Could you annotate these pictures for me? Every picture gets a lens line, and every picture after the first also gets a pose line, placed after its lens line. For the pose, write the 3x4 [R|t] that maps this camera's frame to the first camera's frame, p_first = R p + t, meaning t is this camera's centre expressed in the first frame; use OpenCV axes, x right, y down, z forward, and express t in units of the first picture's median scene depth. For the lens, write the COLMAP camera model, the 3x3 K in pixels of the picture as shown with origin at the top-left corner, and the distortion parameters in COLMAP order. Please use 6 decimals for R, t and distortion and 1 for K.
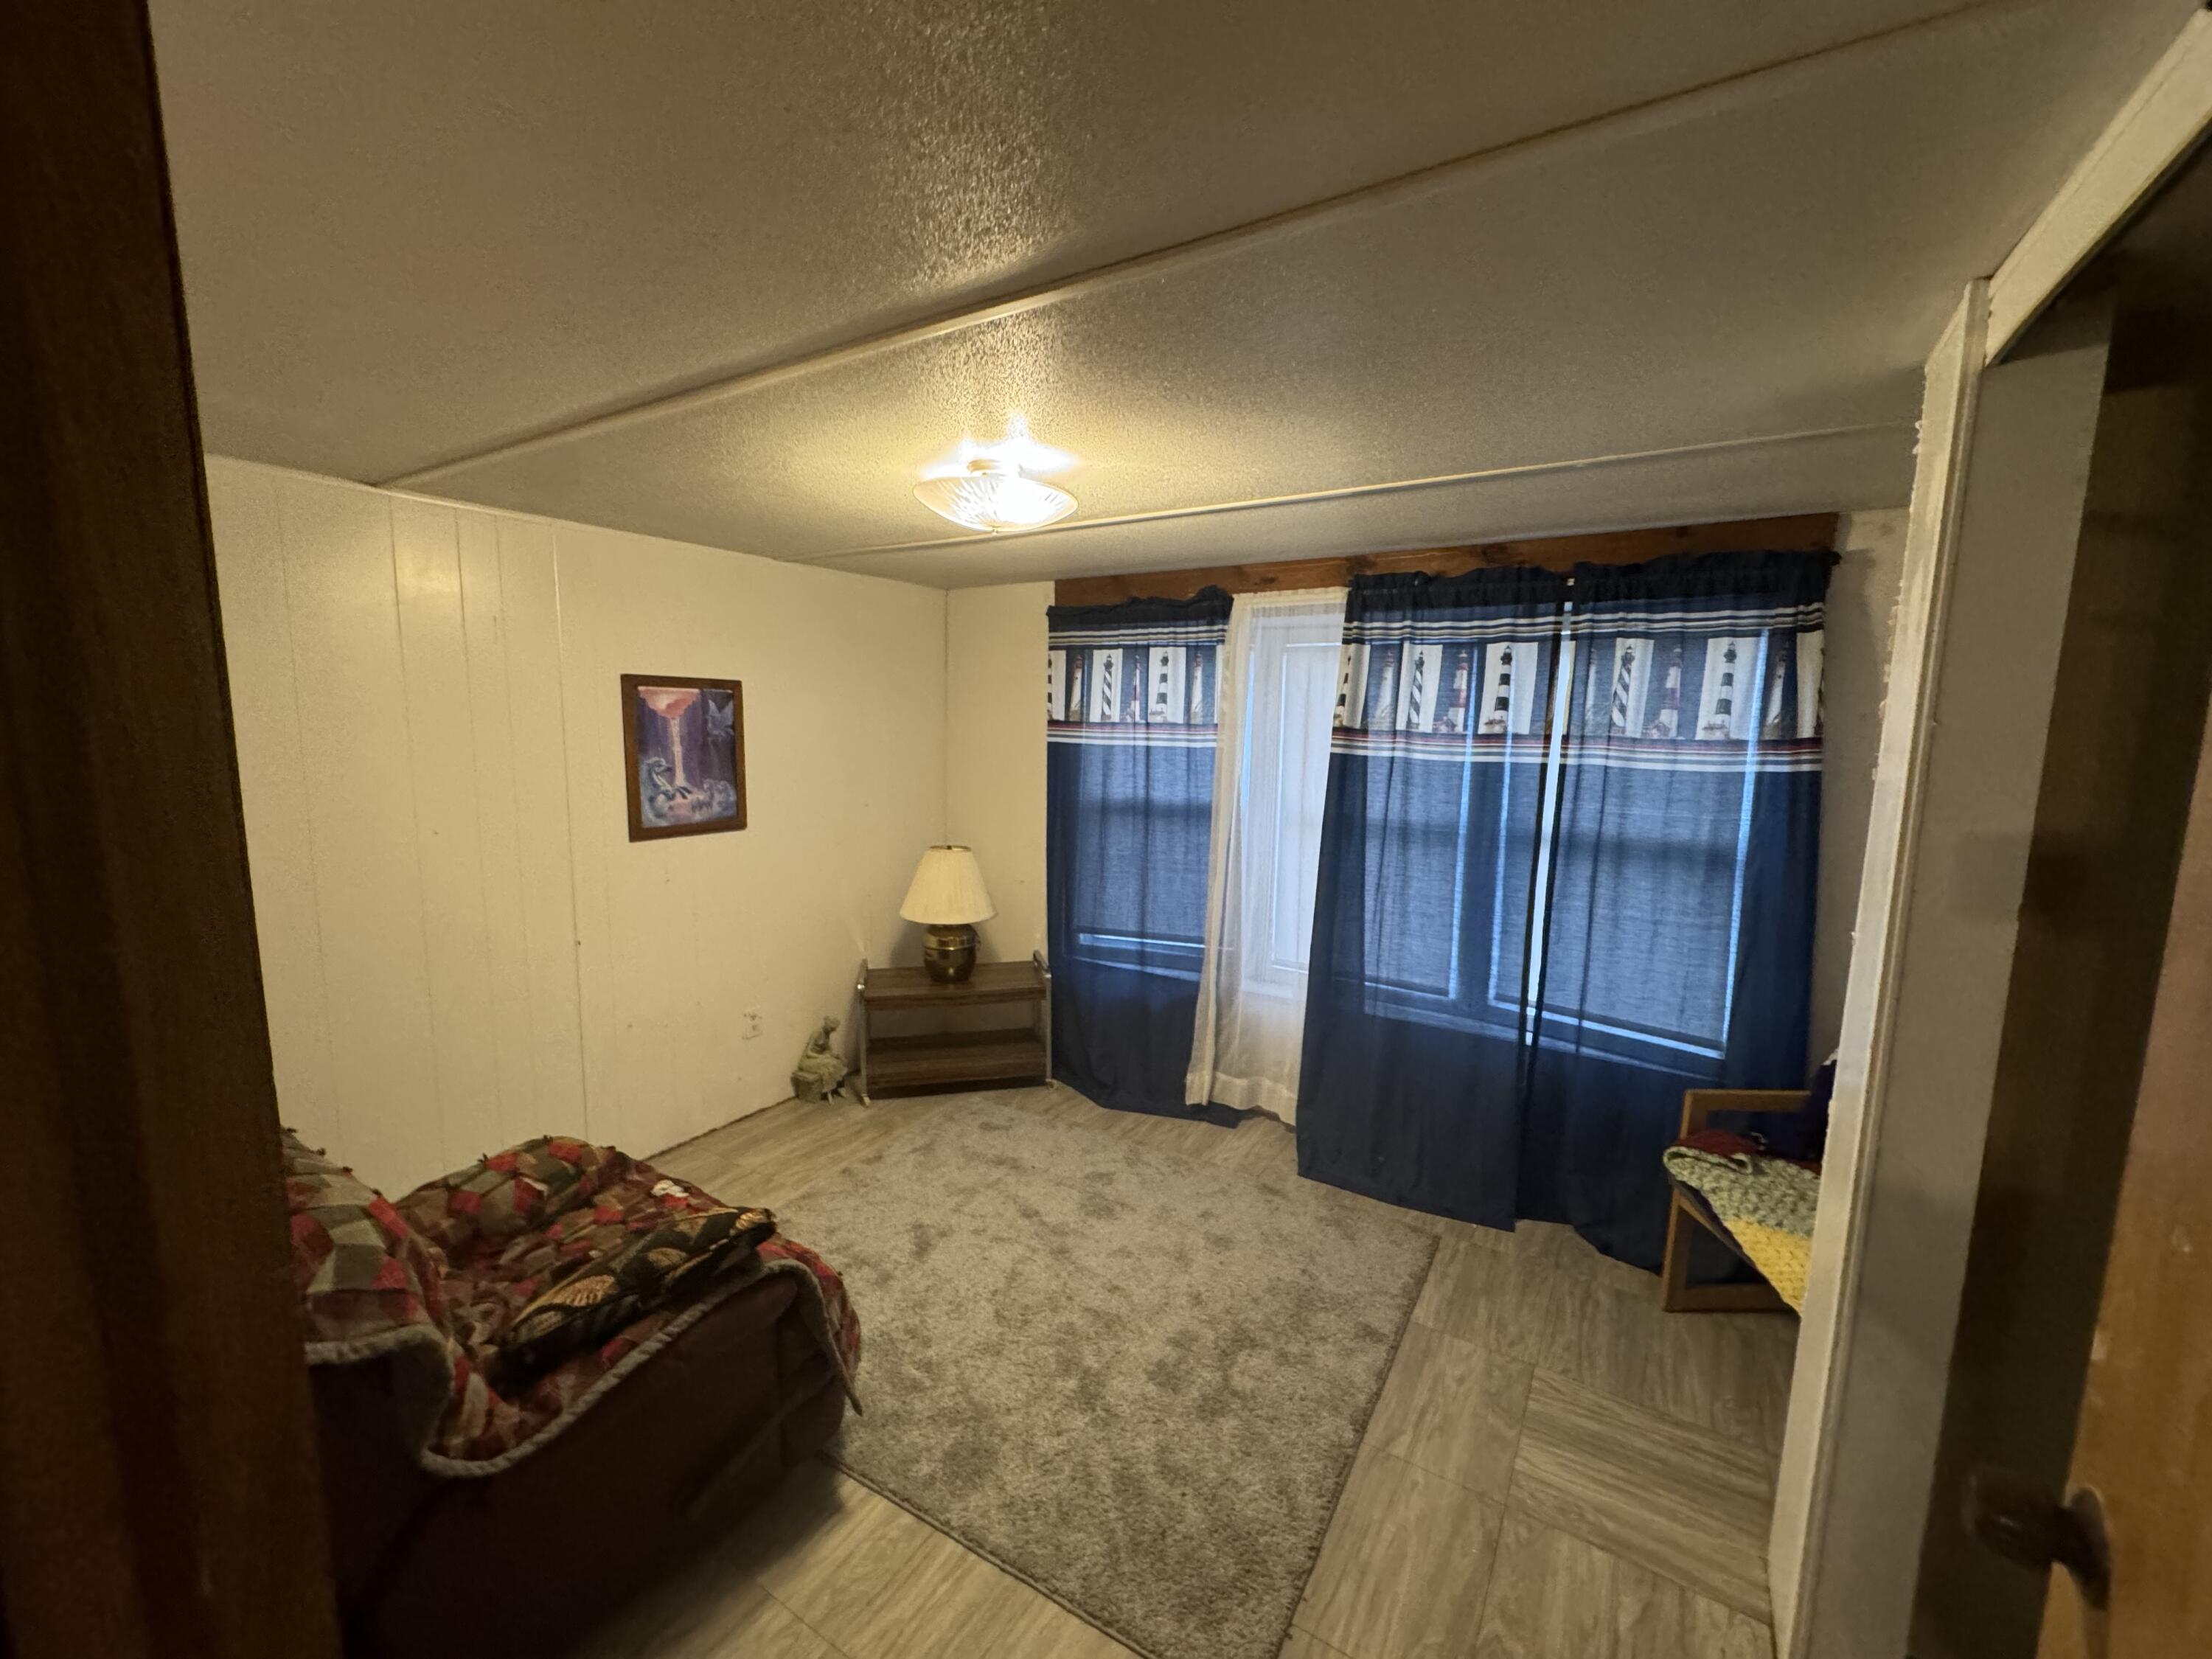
lens RADIAL K [[865.8, 0, 1140.2], [0, 865.8, 855.3], [0, 0, 1]] dist [0.000303, 0.000039]
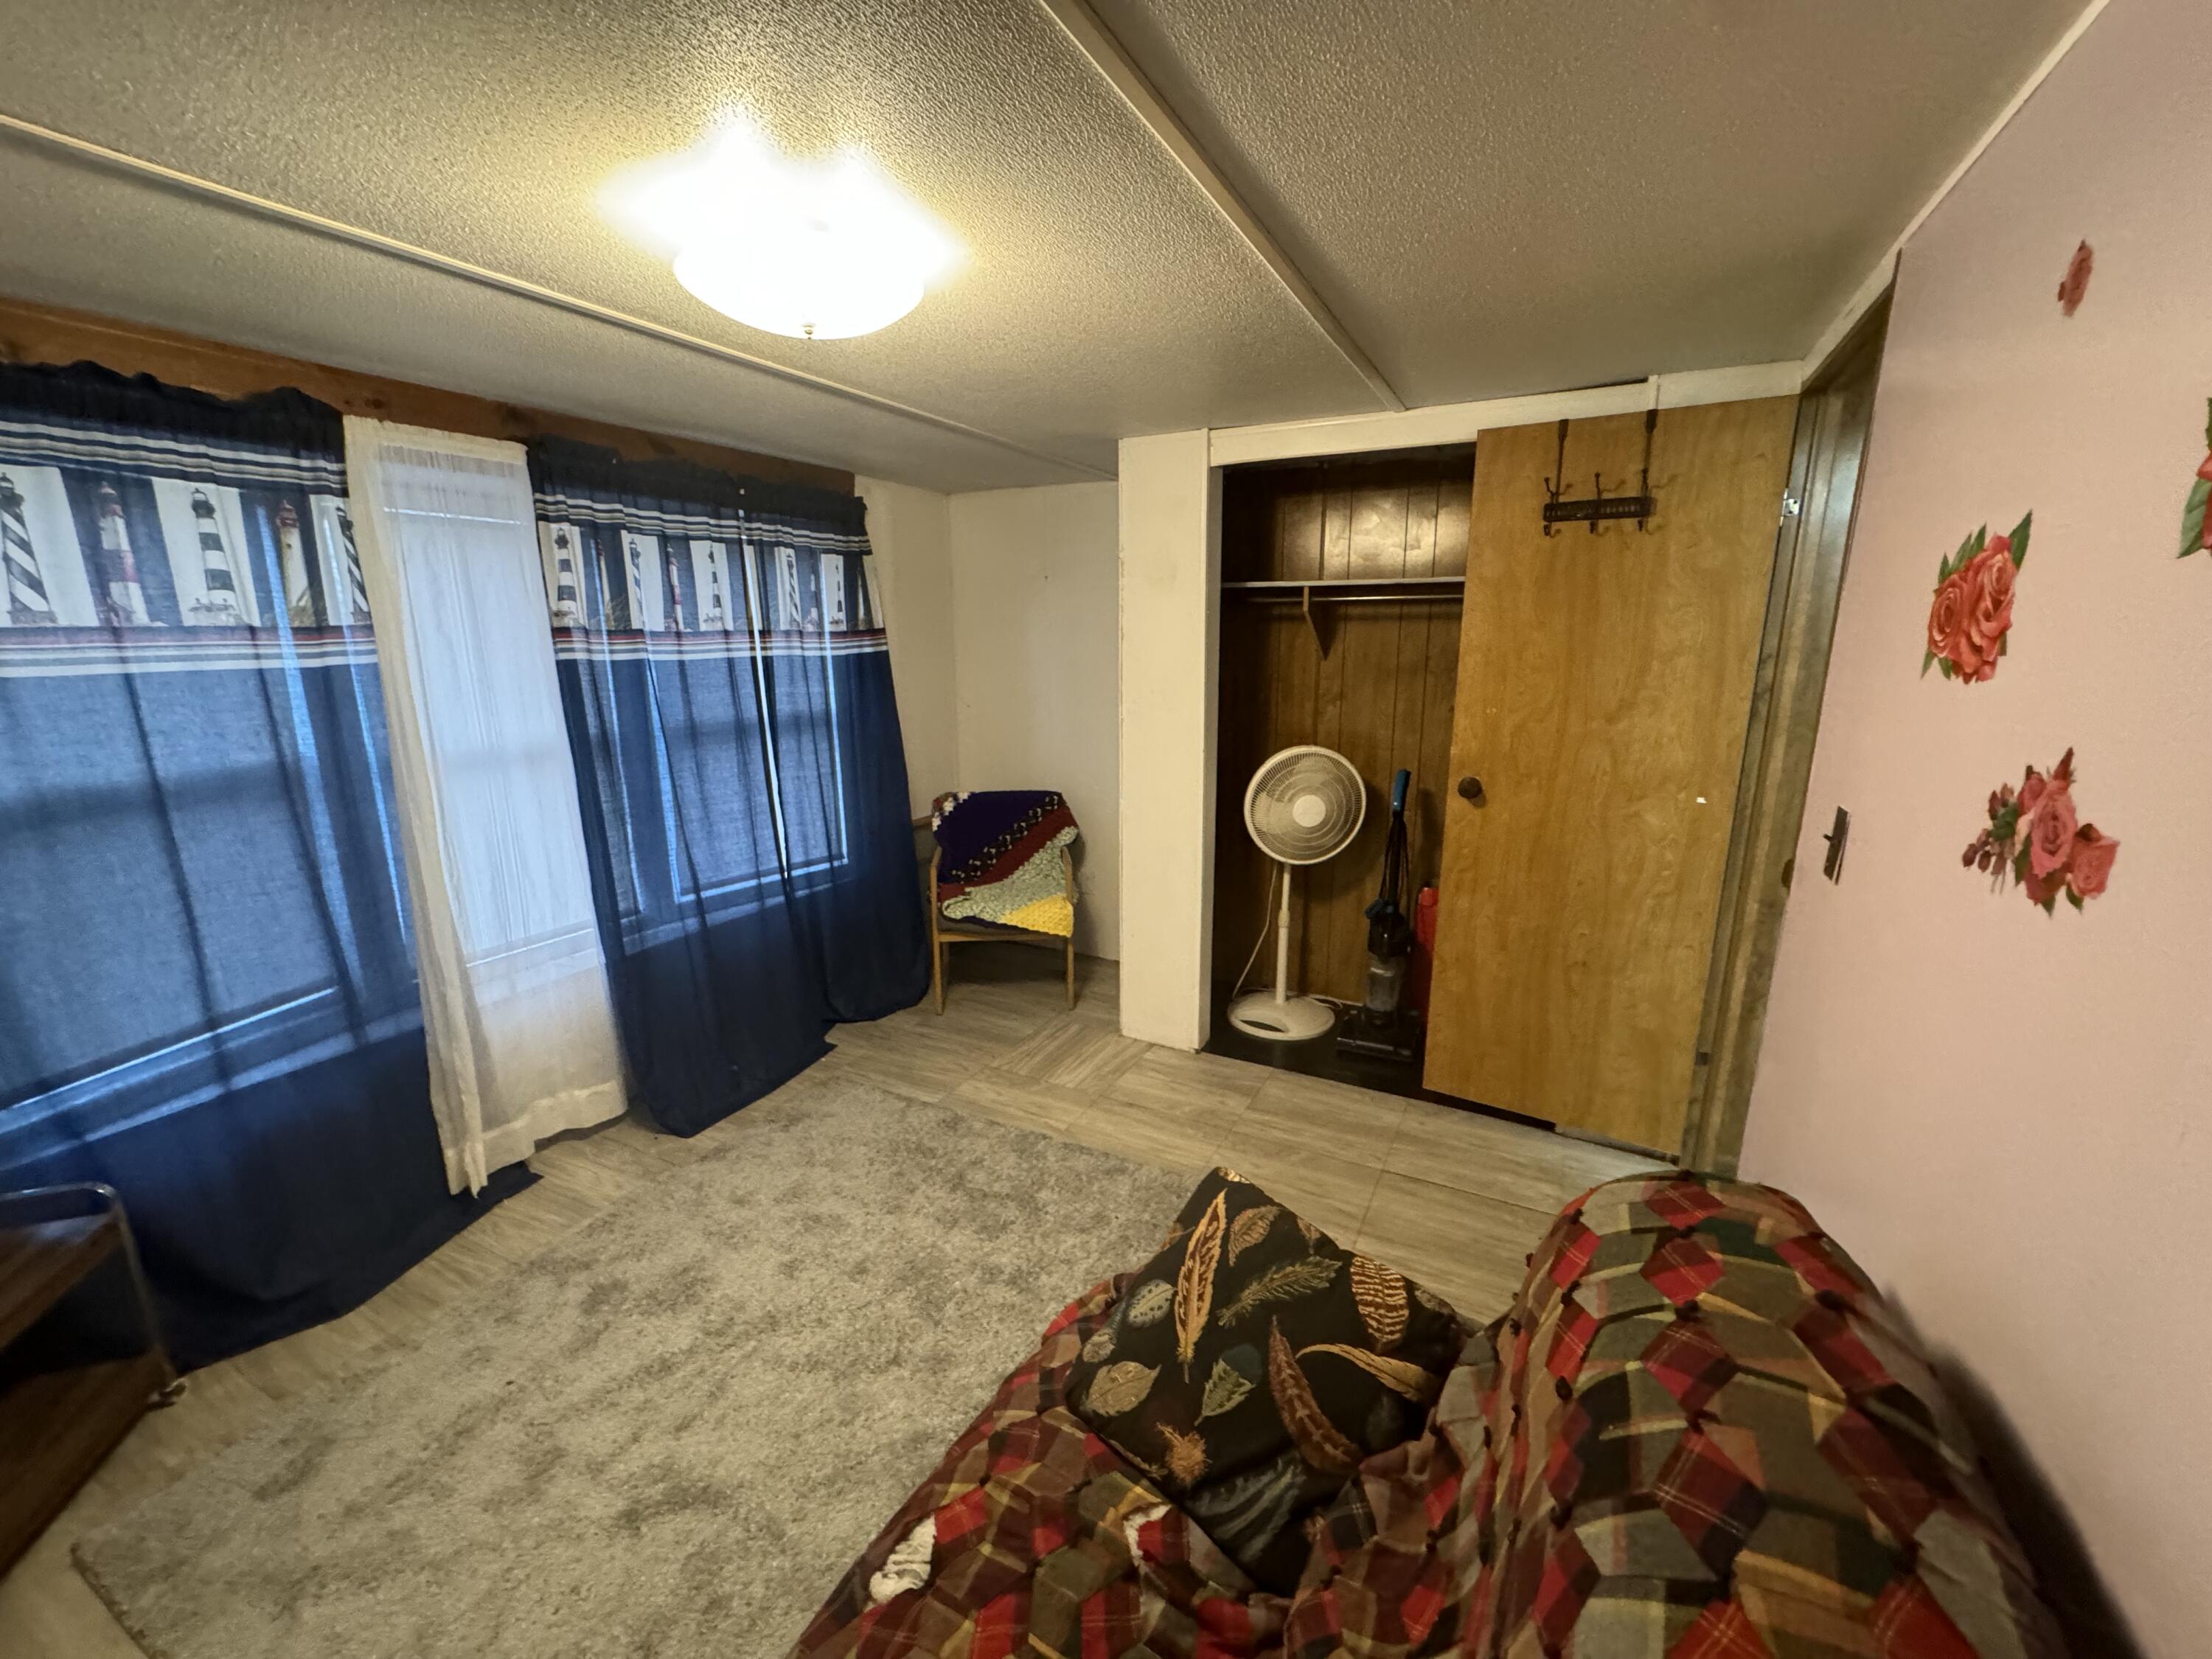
lens RADIAL K [[885.9, 0, 1104.9], [0, 885.9, 826.8], [0, 0, 1]] dist [-0.000231, -0.000369]
pose [[-0.059109, -0.242919, 0.968244, -0.661614], [0.141365, 0.958128, 0.249011, -0.106329], [-0.988191, 0.151595, -0.022294, 0.560145]]
